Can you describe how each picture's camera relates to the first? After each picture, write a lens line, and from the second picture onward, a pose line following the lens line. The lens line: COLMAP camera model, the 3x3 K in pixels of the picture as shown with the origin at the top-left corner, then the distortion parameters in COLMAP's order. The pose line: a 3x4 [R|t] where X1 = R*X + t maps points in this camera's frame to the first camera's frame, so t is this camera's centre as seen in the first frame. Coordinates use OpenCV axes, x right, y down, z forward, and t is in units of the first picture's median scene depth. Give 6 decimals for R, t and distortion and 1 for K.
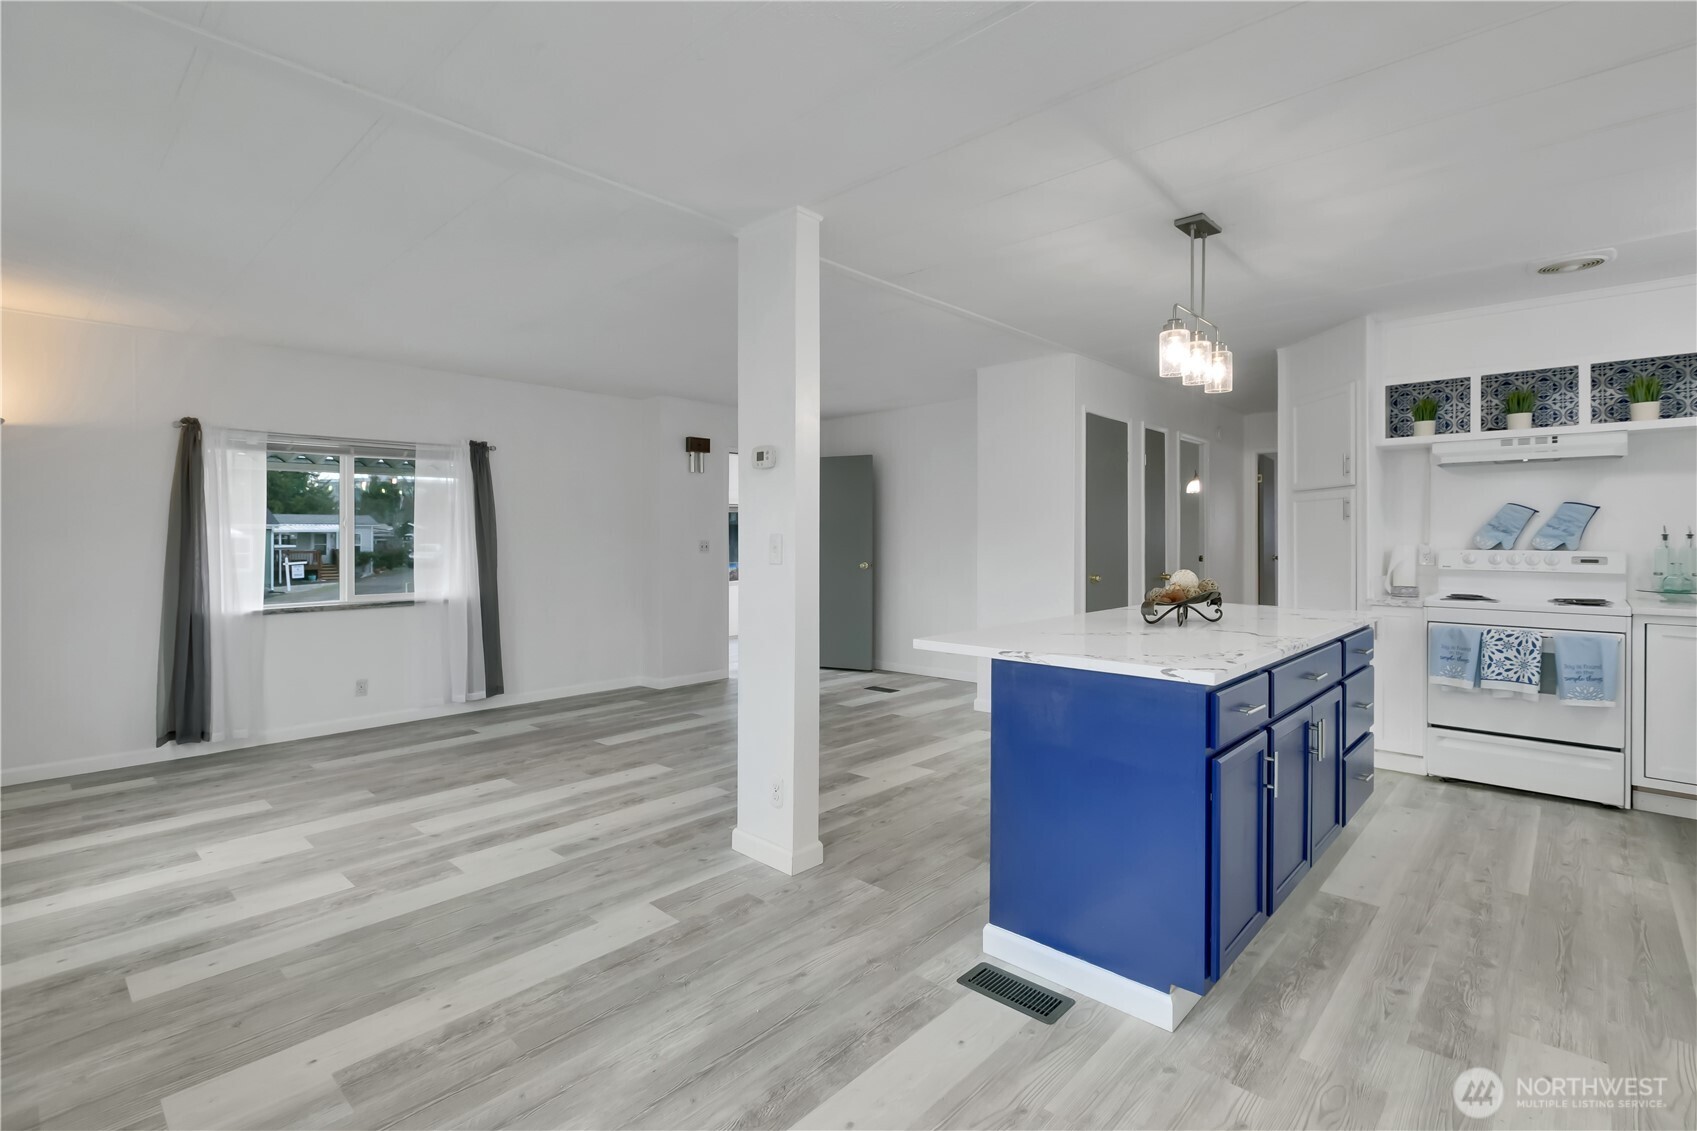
lens RADIAL K [[795.1, 0, 852.8], [0, 795.1, 548.8], [0, 0, 1]] dist [-0.001725, -0.001775]
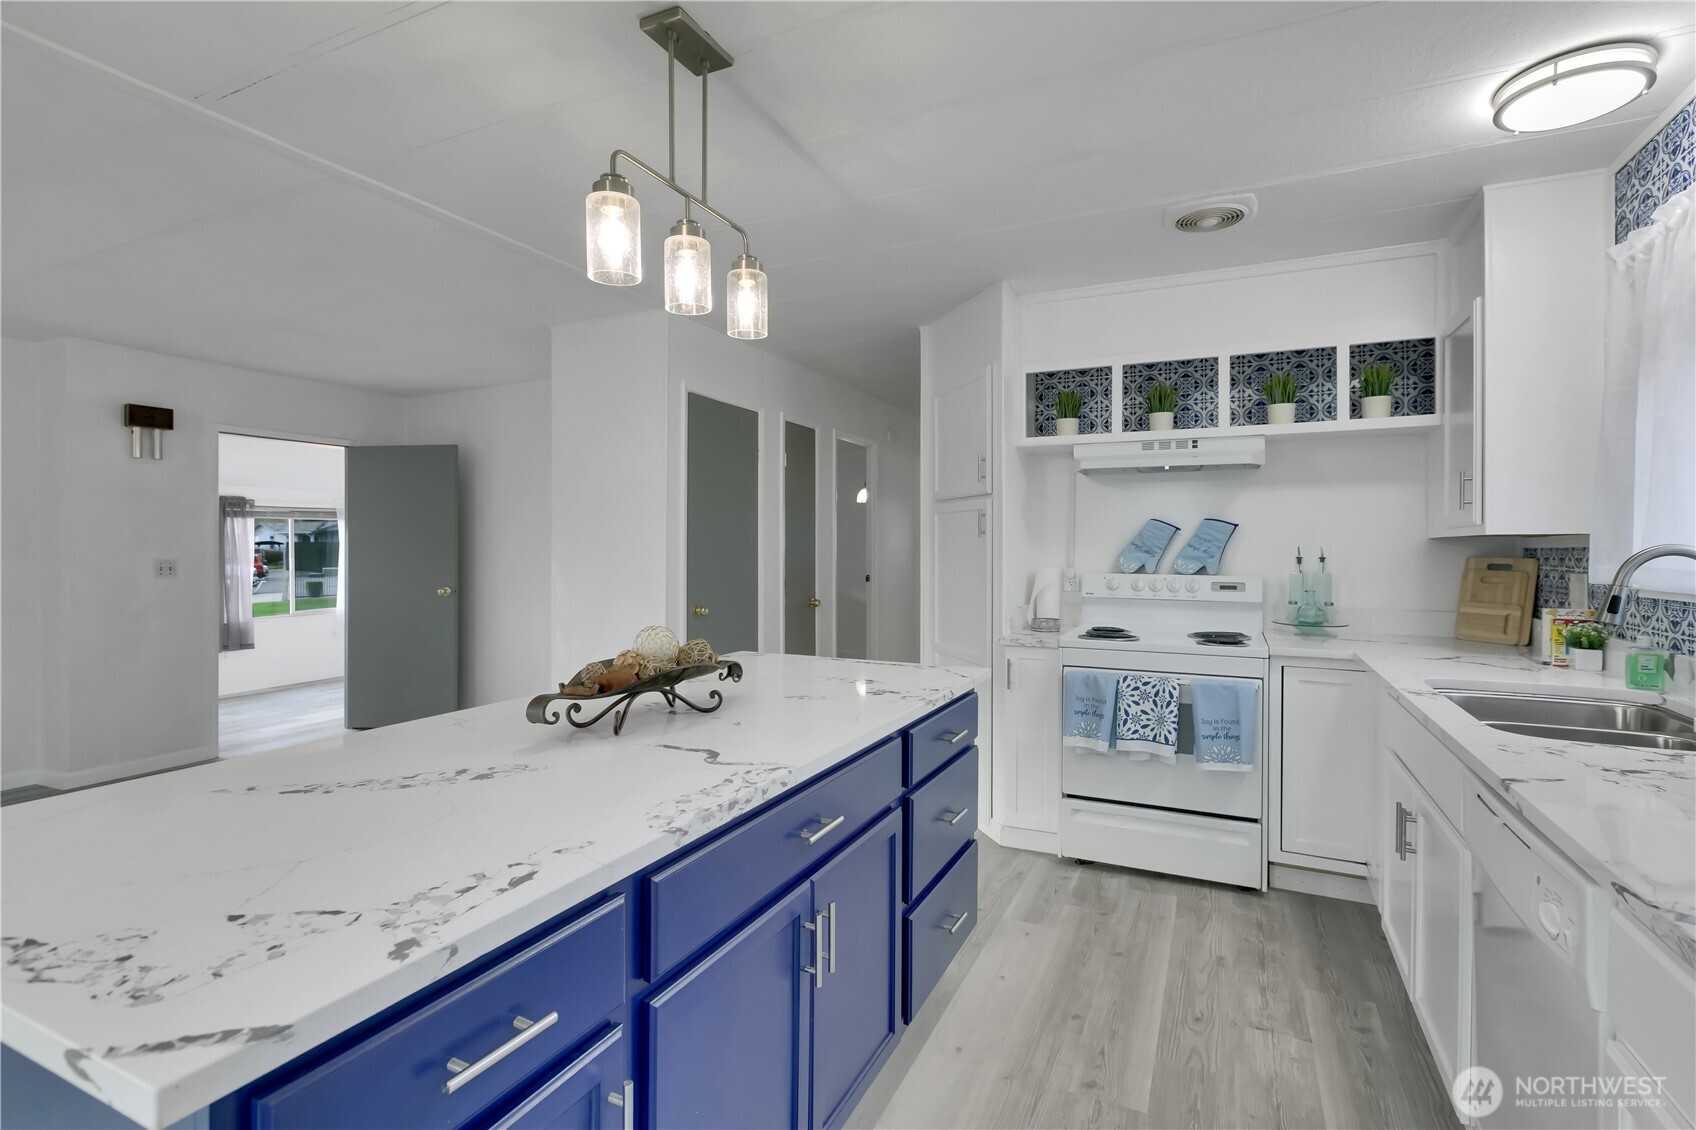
lens RADIAL K [[796.1, 0, 857.4], [0, 796.1, 567.3], [0, 0, 1]] dist [-0.002615, 0.000488]
pose [[0.952904, -0.005518, 0.303223, 0.293132], [0.002118, 0.999931, 0.011542, -0.017637], [-0.303265, -0.010356, 0.952850, 0.309161]]
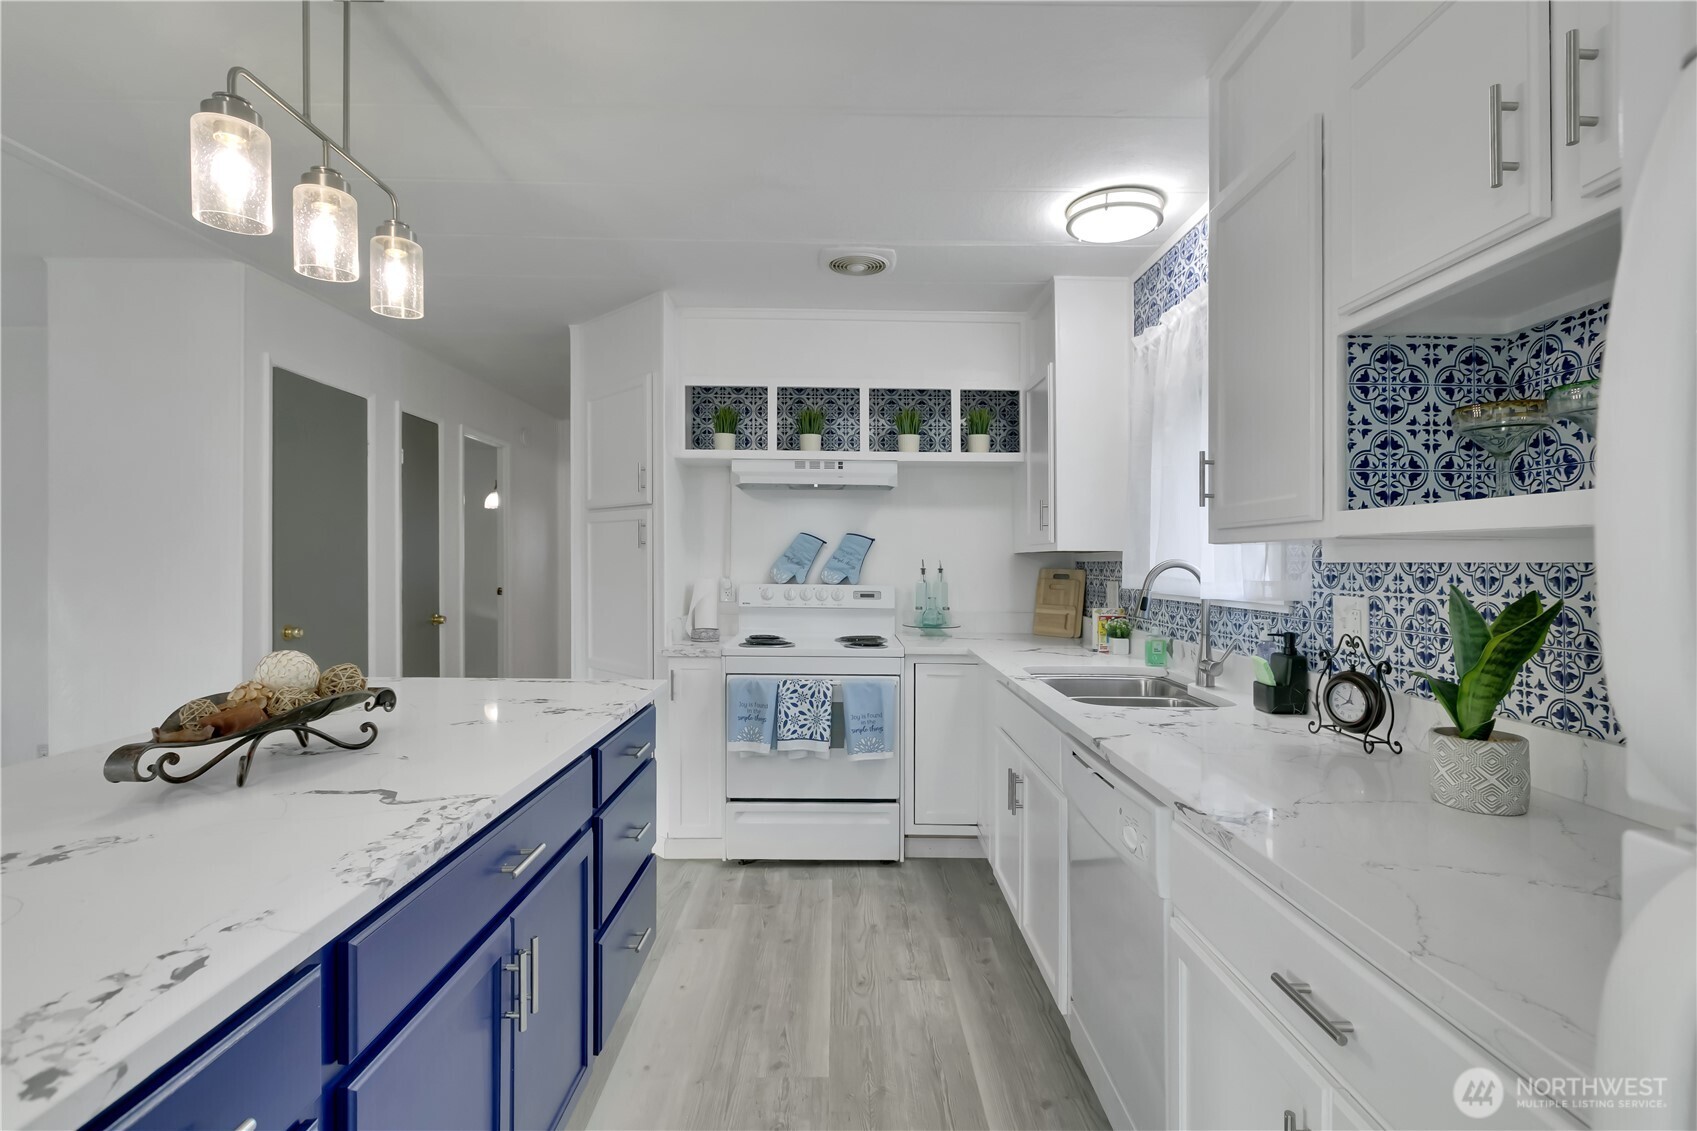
lens RADIAL K [[803.8, 0, 855.6], [0, 803.8, 575.9], [0, 0, 1]] dist [-0.005459, -0.000101]
pose [[0.722149, -0.006723, 0.691705, 0.254114], [0.000968, 0.999962, 0.008708, -0.017371], [-0.691737, -0.005619, 0.722127, 0.317006]]
